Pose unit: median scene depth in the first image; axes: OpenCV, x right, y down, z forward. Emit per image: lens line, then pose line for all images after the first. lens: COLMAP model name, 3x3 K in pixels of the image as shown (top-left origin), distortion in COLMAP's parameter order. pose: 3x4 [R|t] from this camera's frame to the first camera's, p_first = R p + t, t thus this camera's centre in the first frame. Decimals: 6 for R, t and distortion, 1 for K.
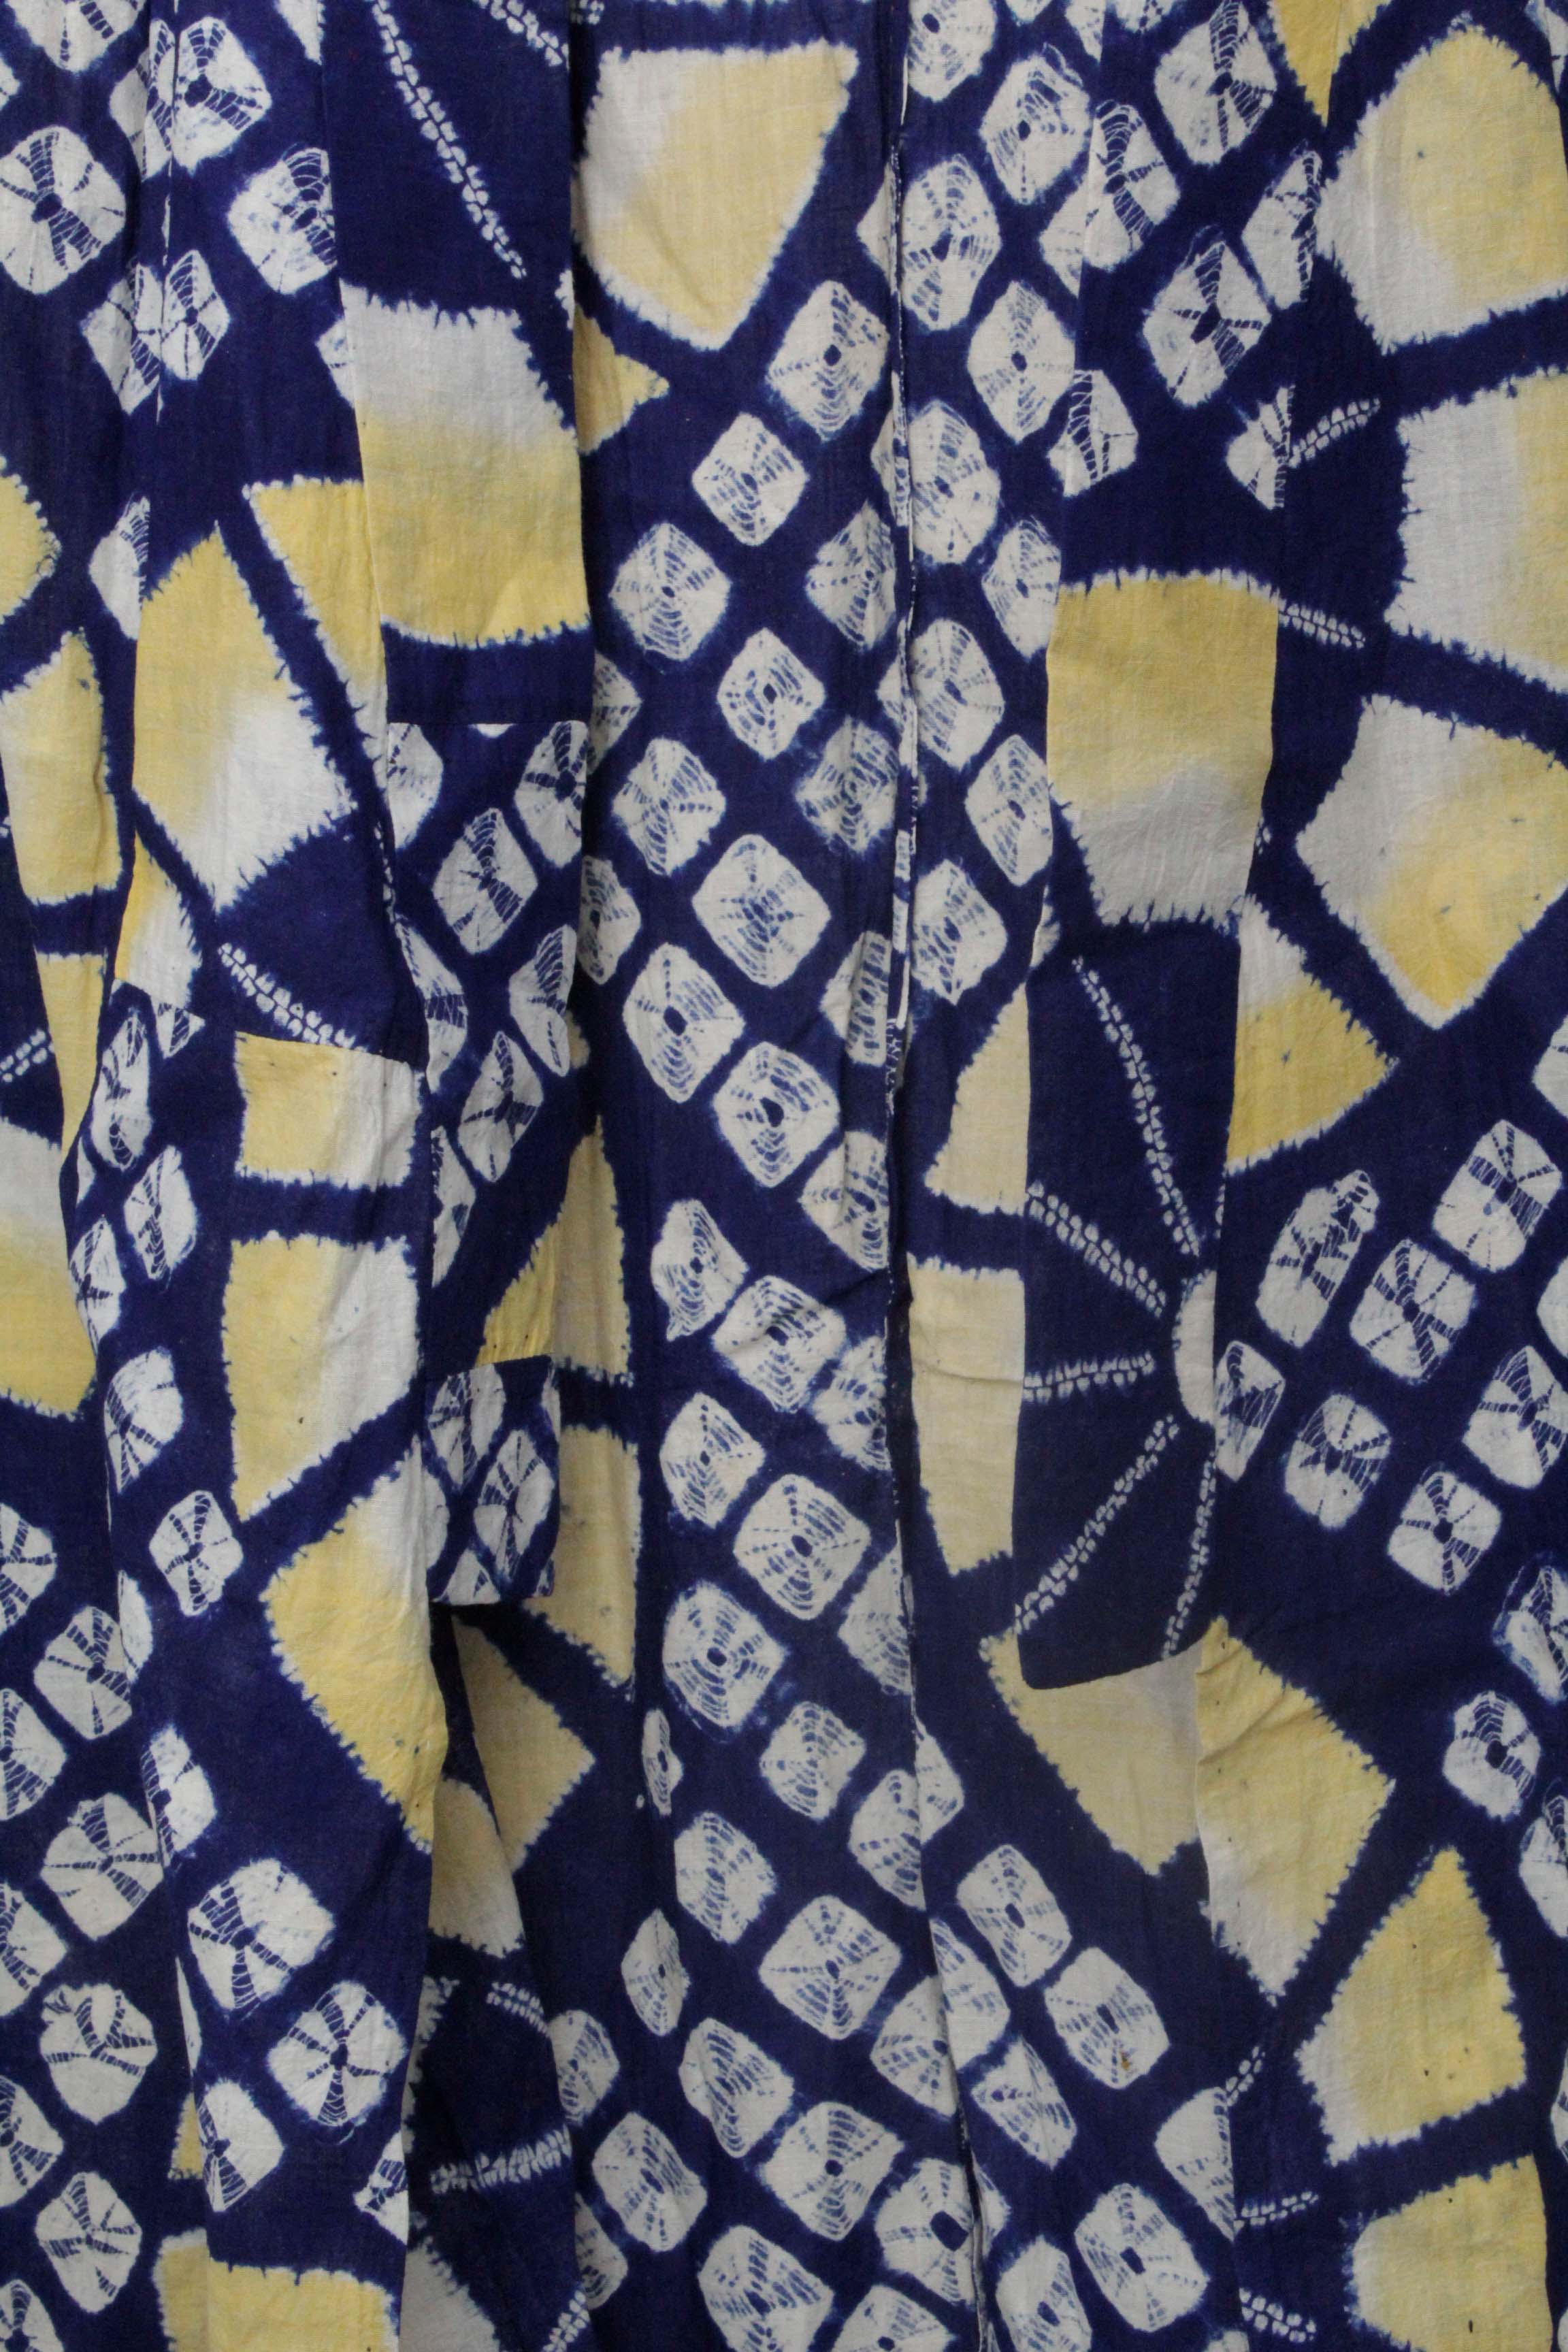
lens RADIAL K [[4908.2, 0, 771.2], [0, 4908.2, 1230.7], [0, 0, 1]] dist [0.047628, 0.000000]
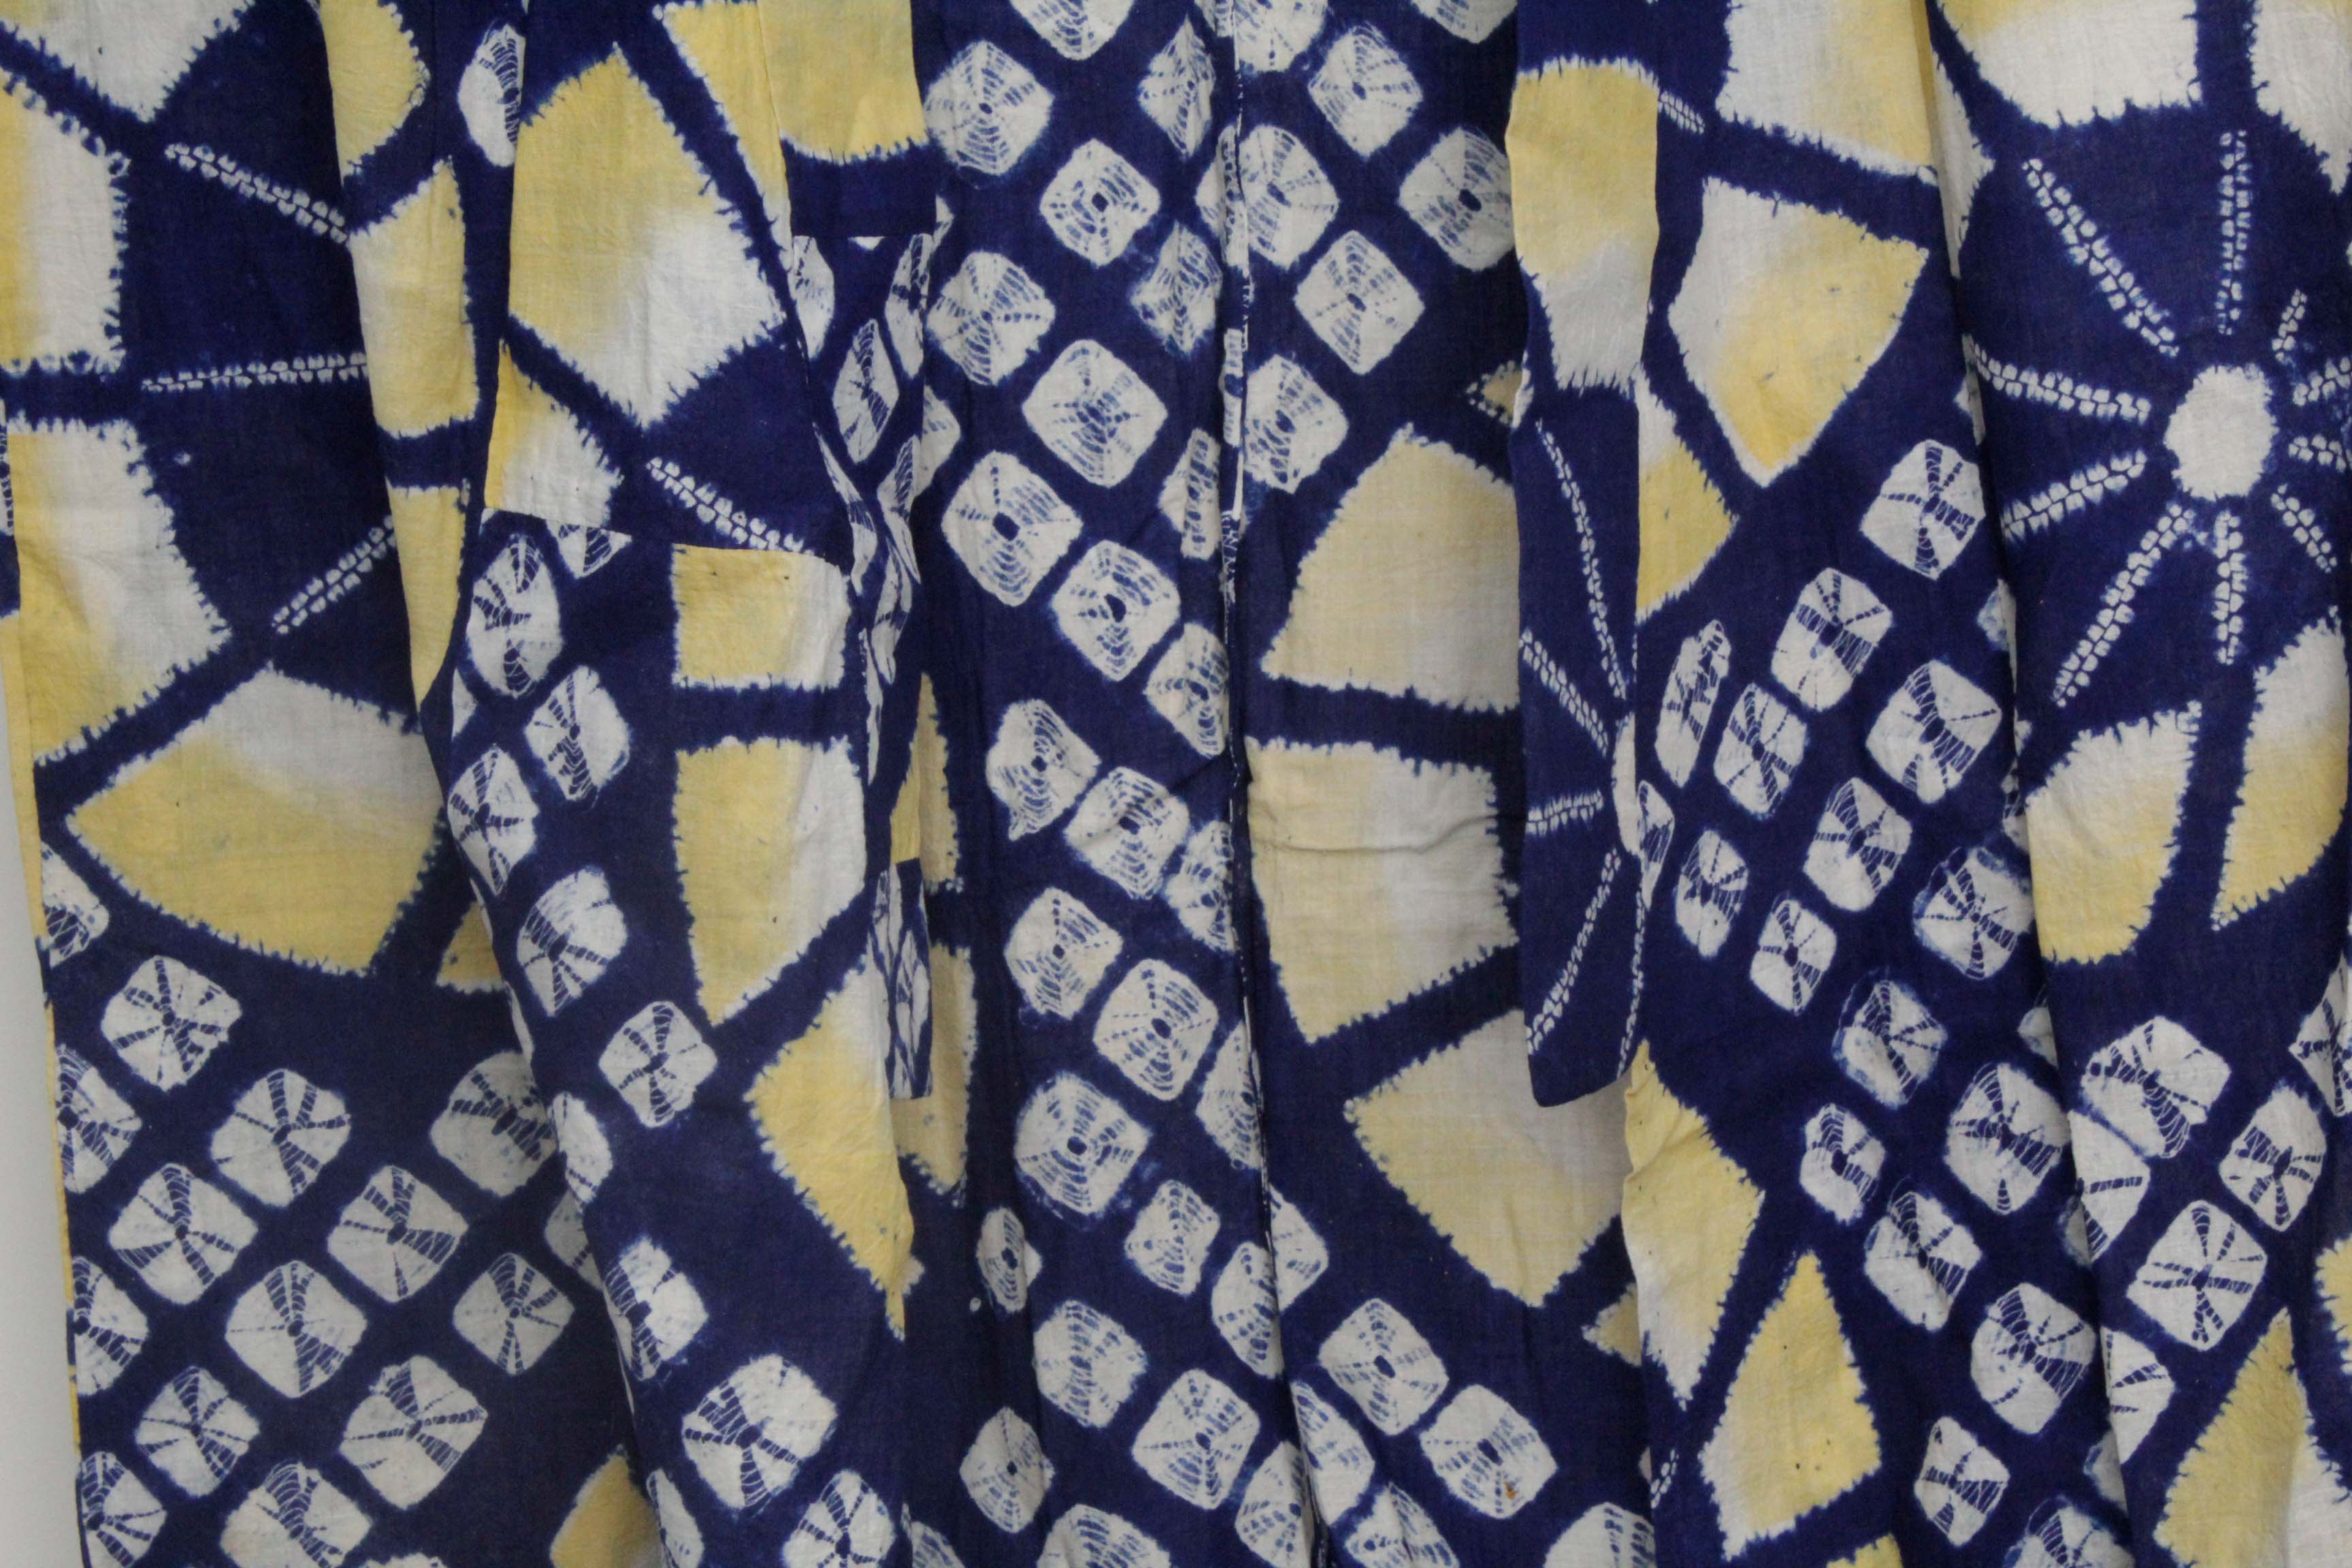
lens RADIAL K [[5648.3, 0, 1149.1], [0, 5648.3, 841.2], [0, 0, 1]] dist [0.100402, 0.000000]
pose [[0.951425, -0.064212, 0.301111, -0.364176], [0.072939, 0.997177, -0.017817, 0.047662], [-0.299117, 0.038914, 0.953422, -0.136473]]
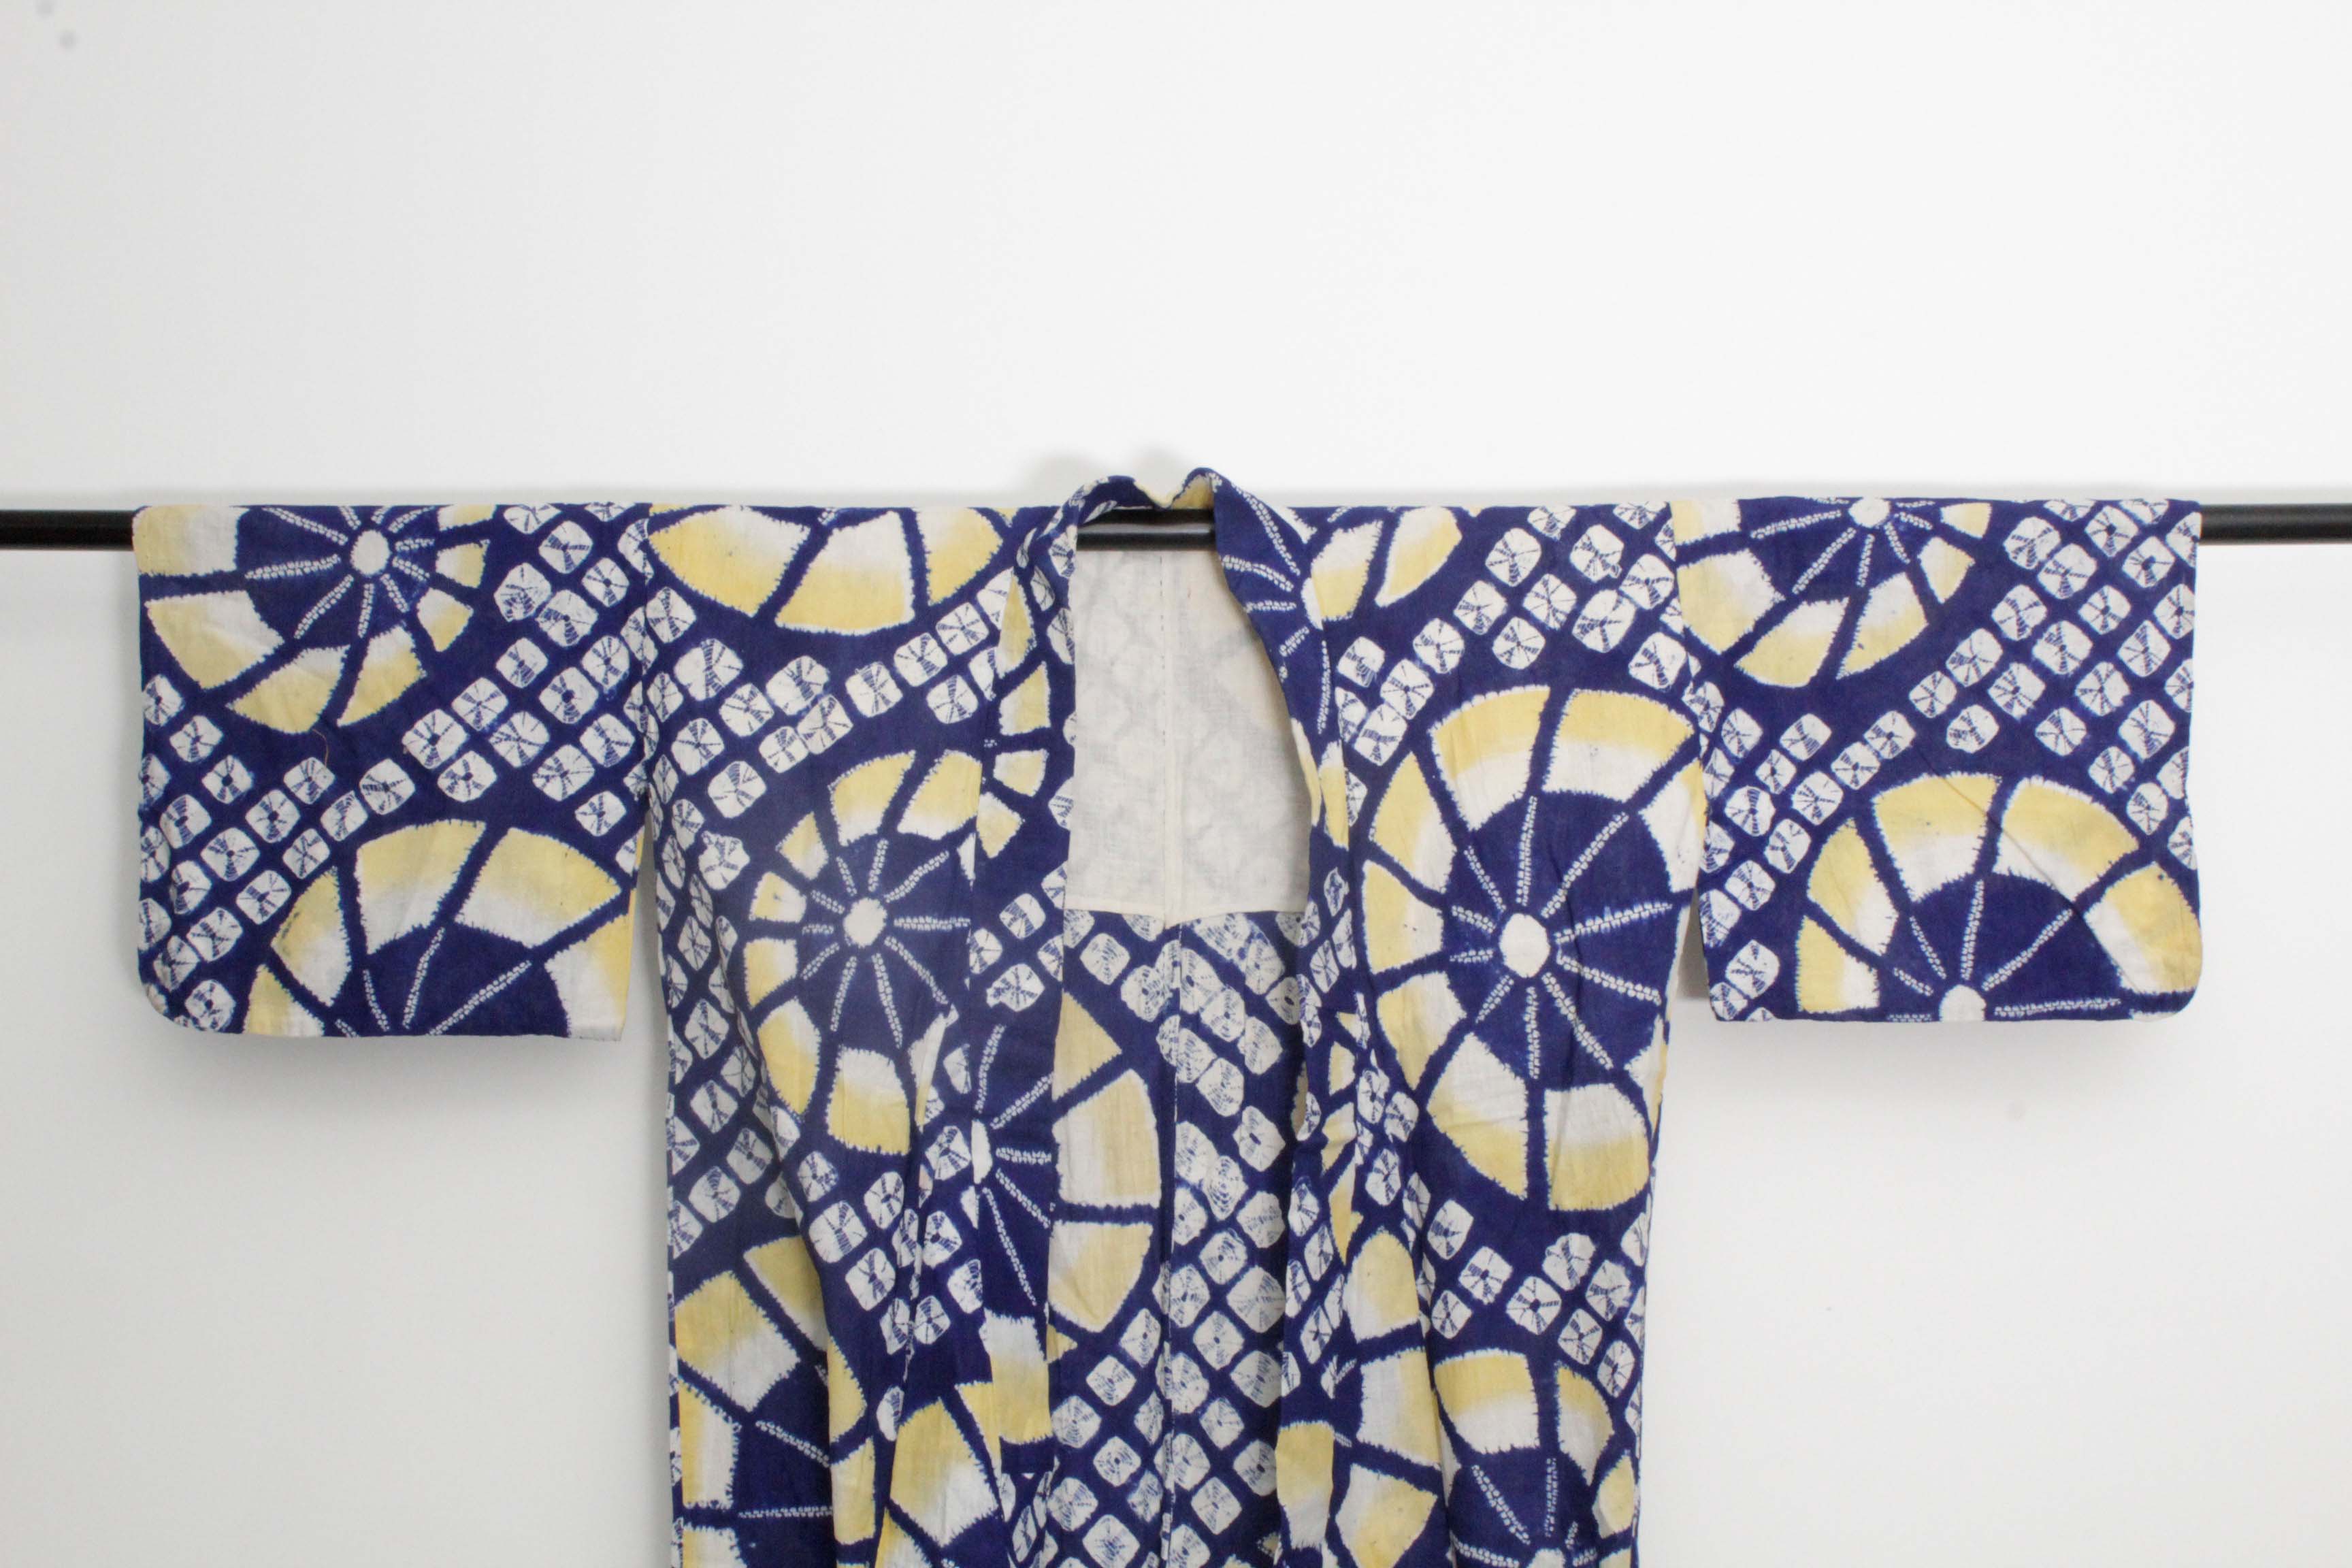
lens RADIAL K [[3344.7, 0, 1147.0], [0, 3344.7, 795.3], [0, 0, 1]] dist [-0.034922, 0.000000]
pose [[0.944492, 0.064015, 0.322237, -0.601744], [0.028682, 0.961021, -0.274983, 0.042774], [-0.327279, 0.268961, 0.905841, -0.754723]]
